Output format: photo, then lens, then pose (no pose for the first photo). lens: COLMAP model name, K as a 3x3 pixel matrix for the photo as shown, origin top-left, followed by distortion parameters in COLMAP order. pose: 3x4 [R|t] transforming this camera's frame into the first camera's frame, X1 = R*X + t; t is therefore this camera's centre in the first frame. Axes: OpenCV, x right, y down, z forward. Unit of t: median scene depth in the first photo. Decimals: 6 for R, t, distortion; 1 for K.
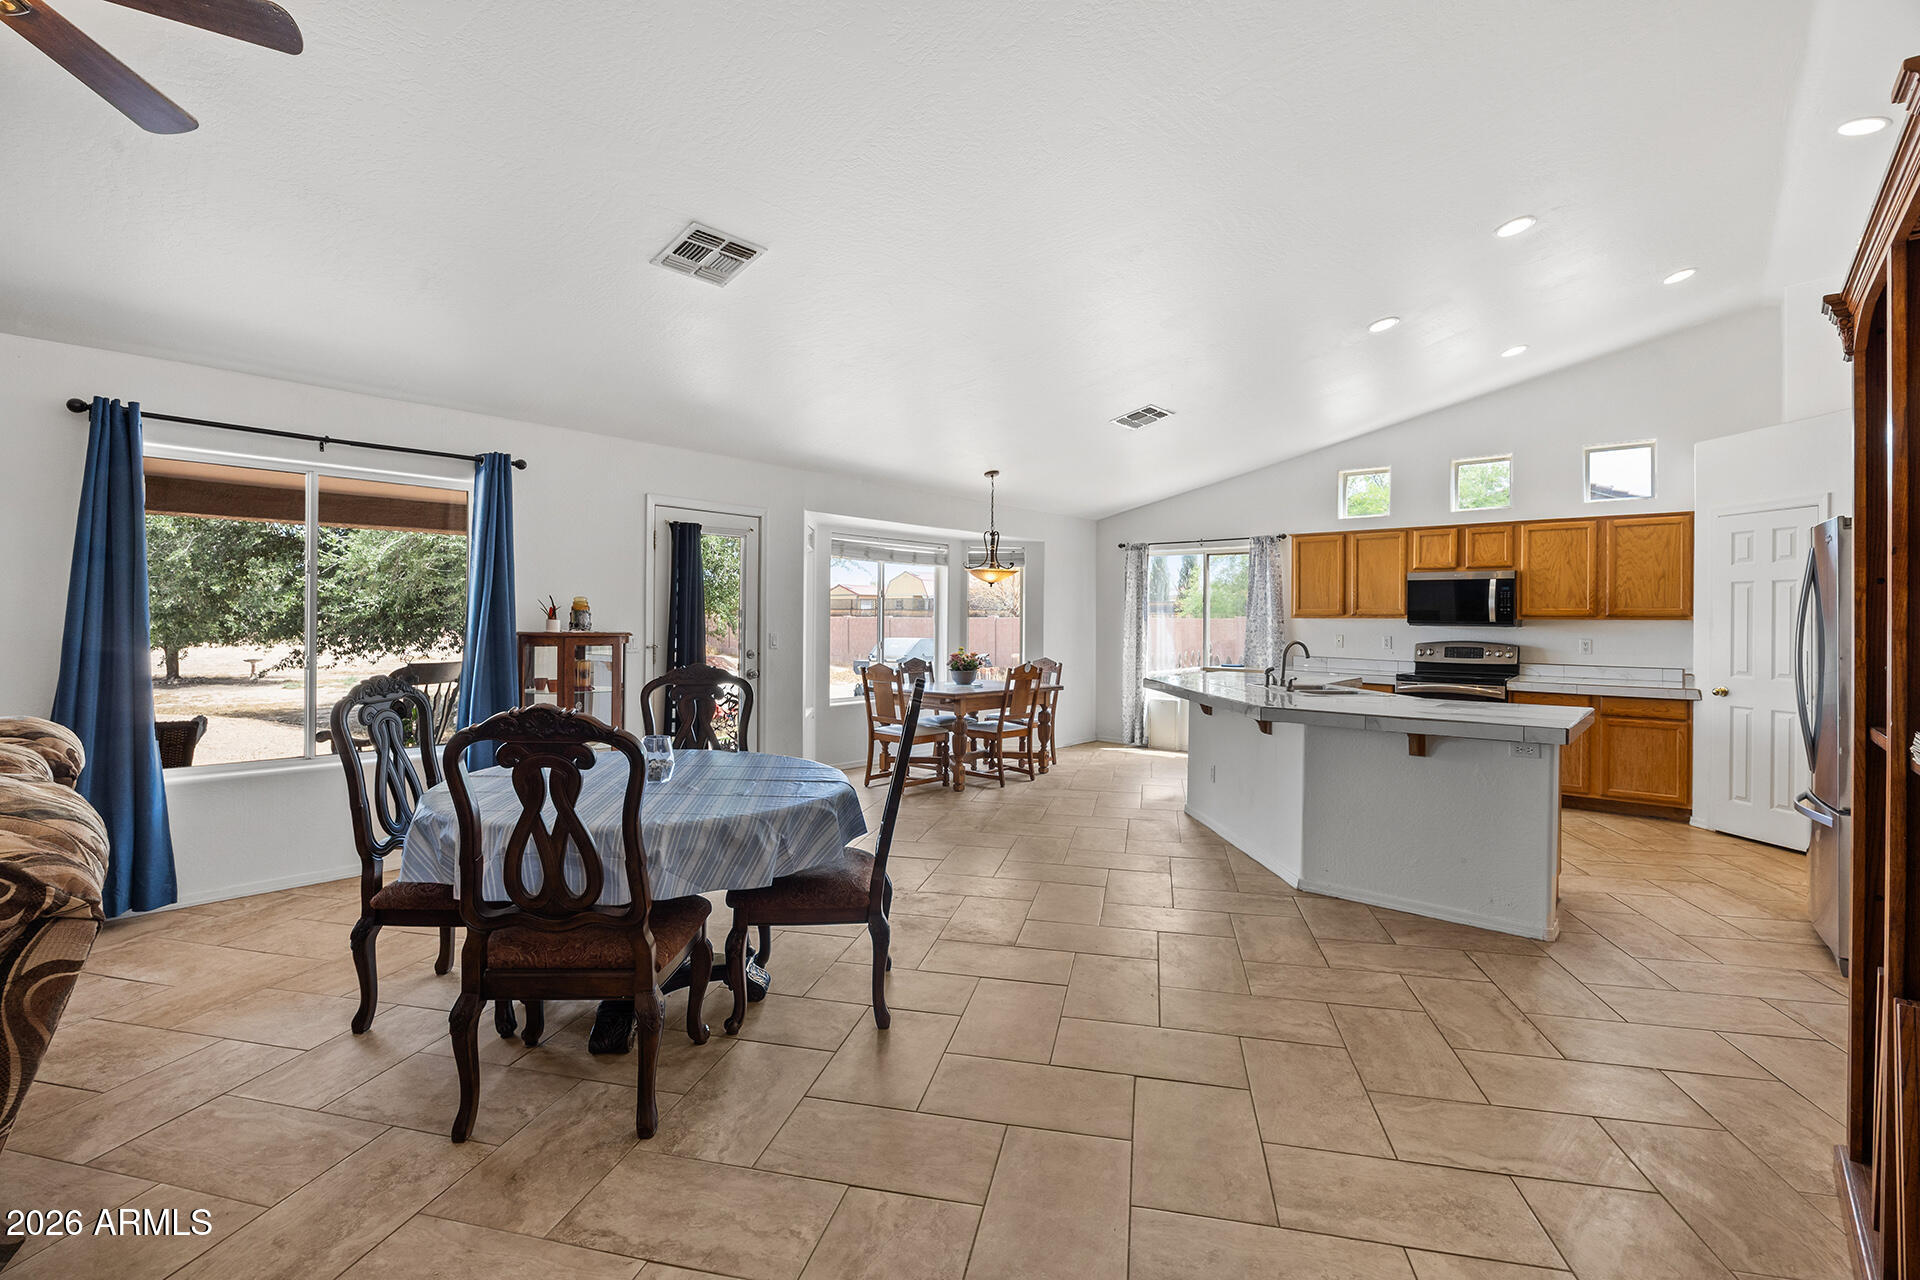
lens RADIAL K [[849.1, 0, 969.2], [0, 849.1, 627.0], [0, 0, 1]] dist [-0.012192, 0.000097]
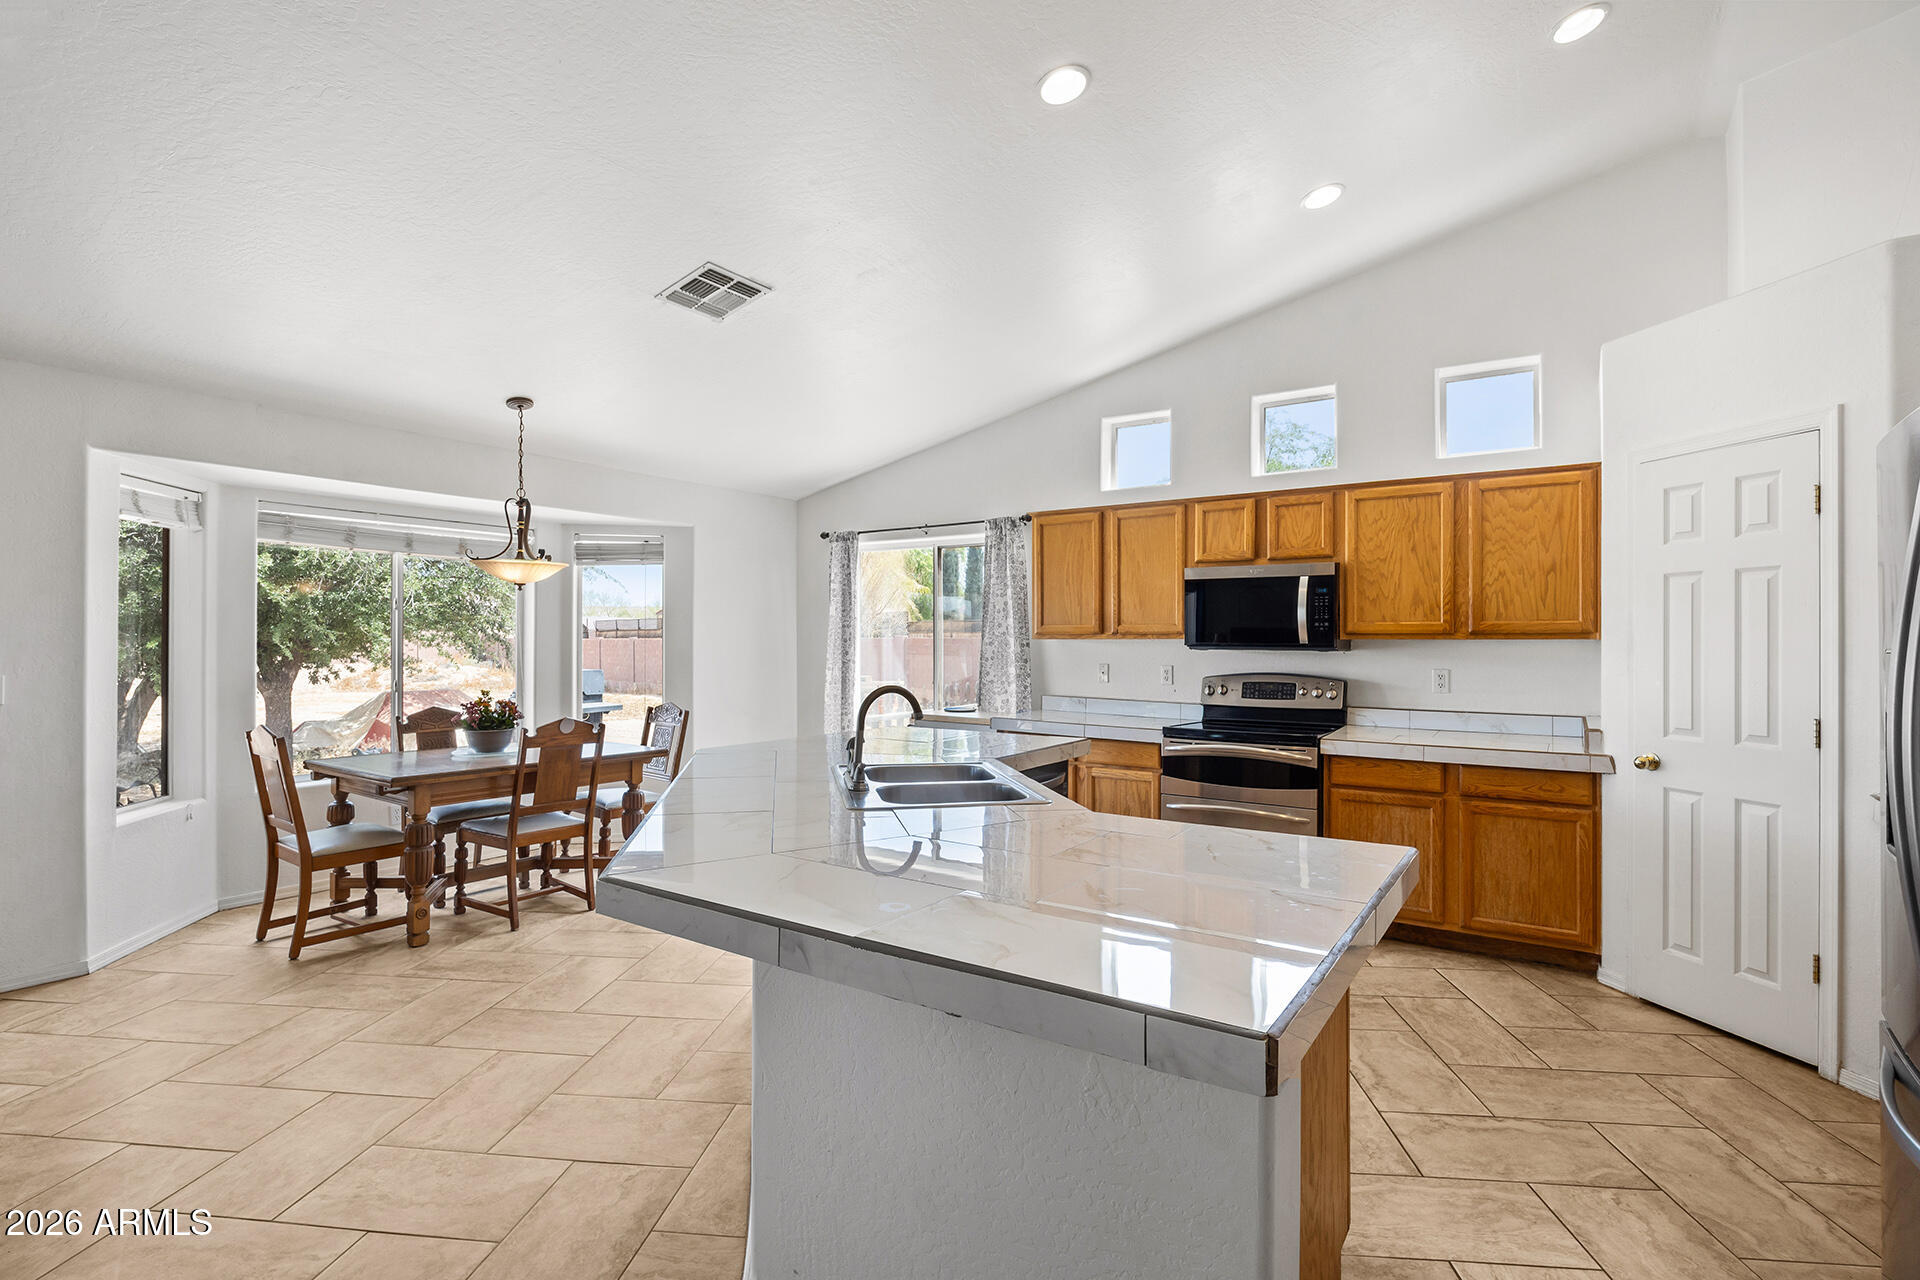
lens RADIAL K [[893.2, 0, 963.5], [0, 893.2, 649.9], [0, 0, 1]] dist [-0.010822, -0.001125]
pose [[0.993670, -0.007761, 0.112068, 0.303371], [0.007422, 0.999967, 0.003447, -0.005797], [-0.112091, -0.002593, 0.993695, 0.379034]]
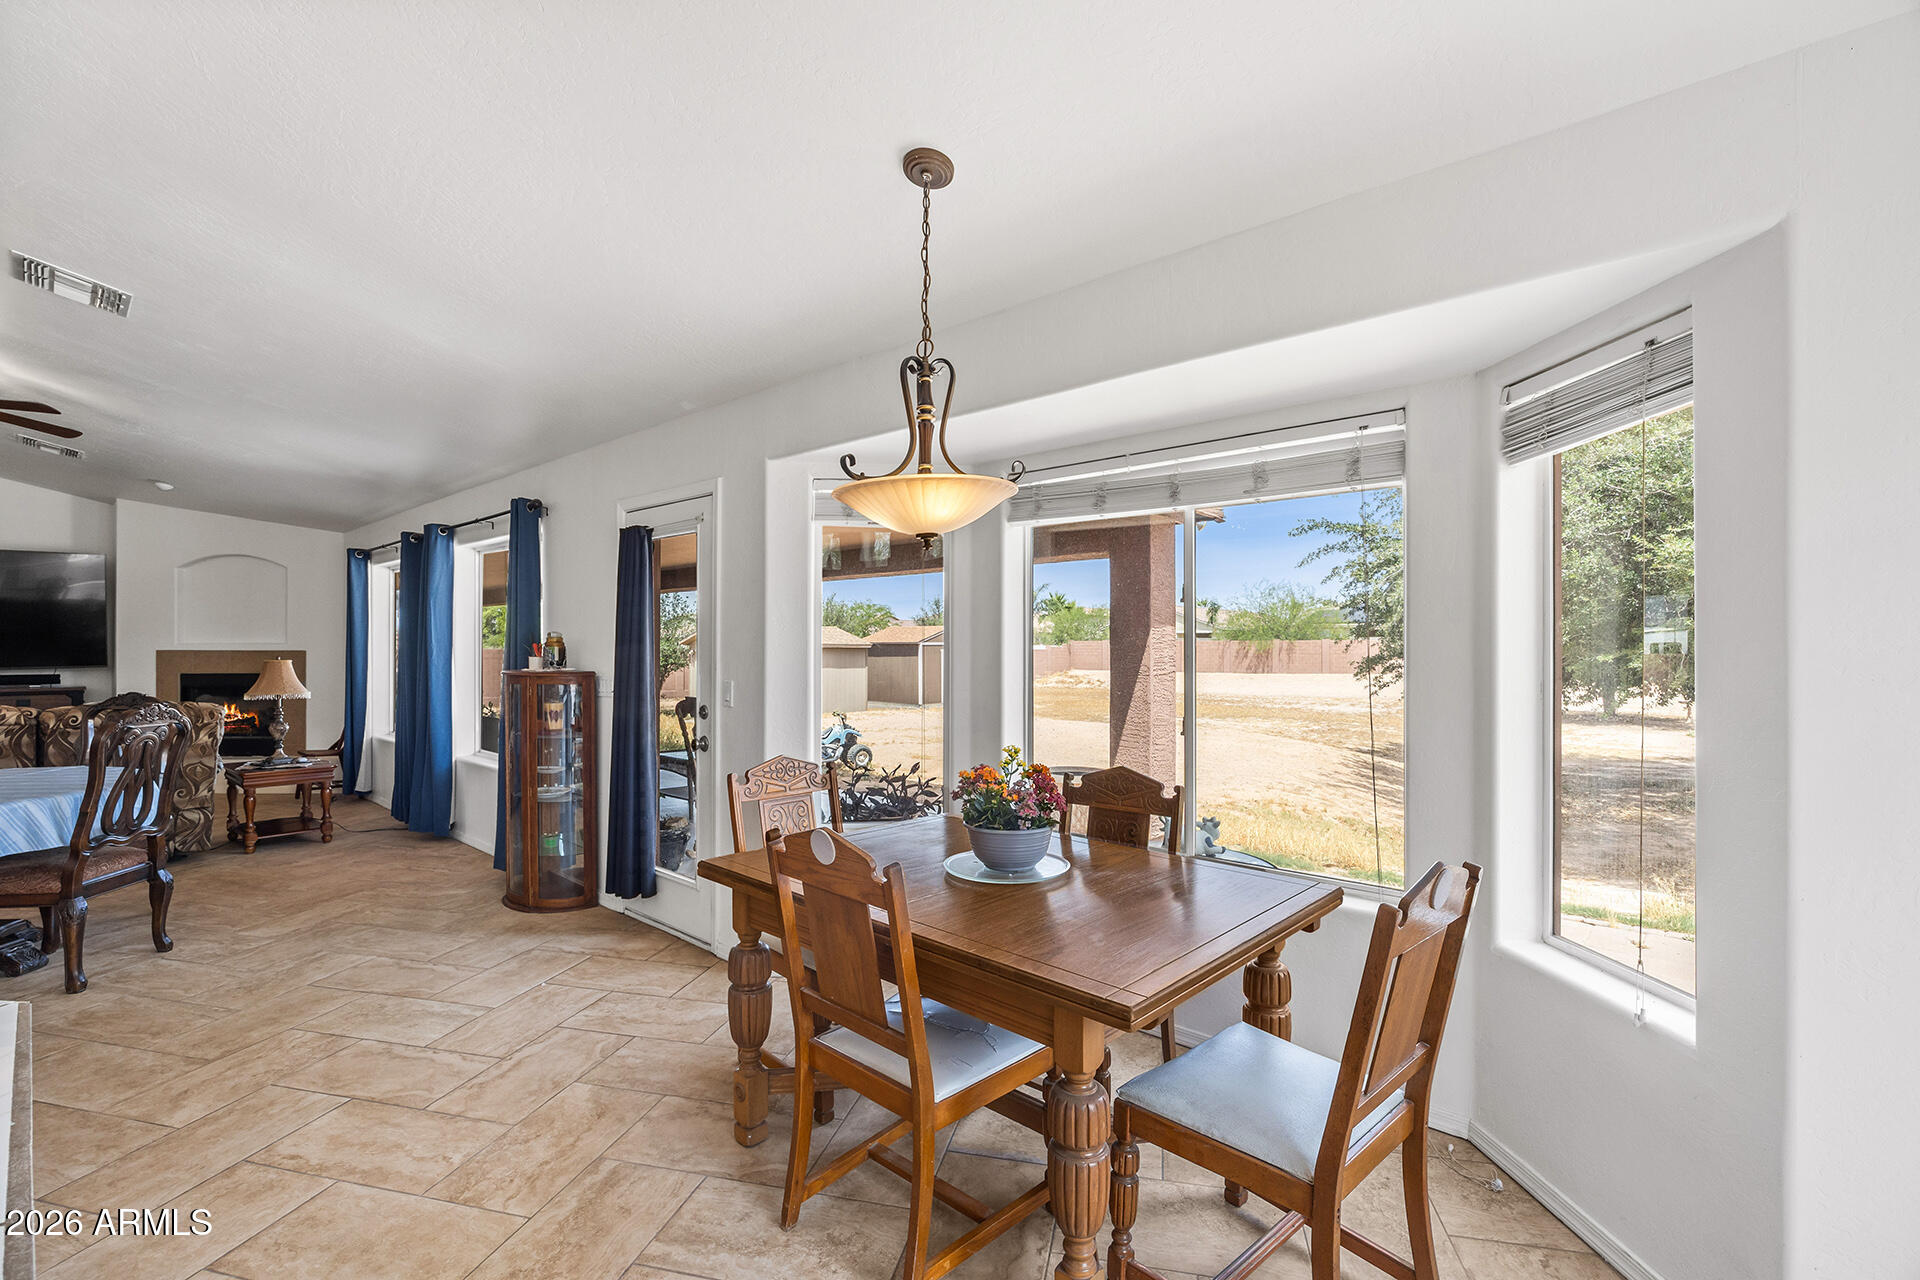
lens RADIAL K [[849.1, 0, 958.1], [0, 849.1, 648.8], [0, 0, 1]] dist [-0.012192, 0.000097]
pose [[-0.013868, -0.007740, -0.999874, 0.360958], [-0.010492, 0.999916, -0.007595, -0.012300], [0.999849, 0.010385, -0.013948, 1.145618]]
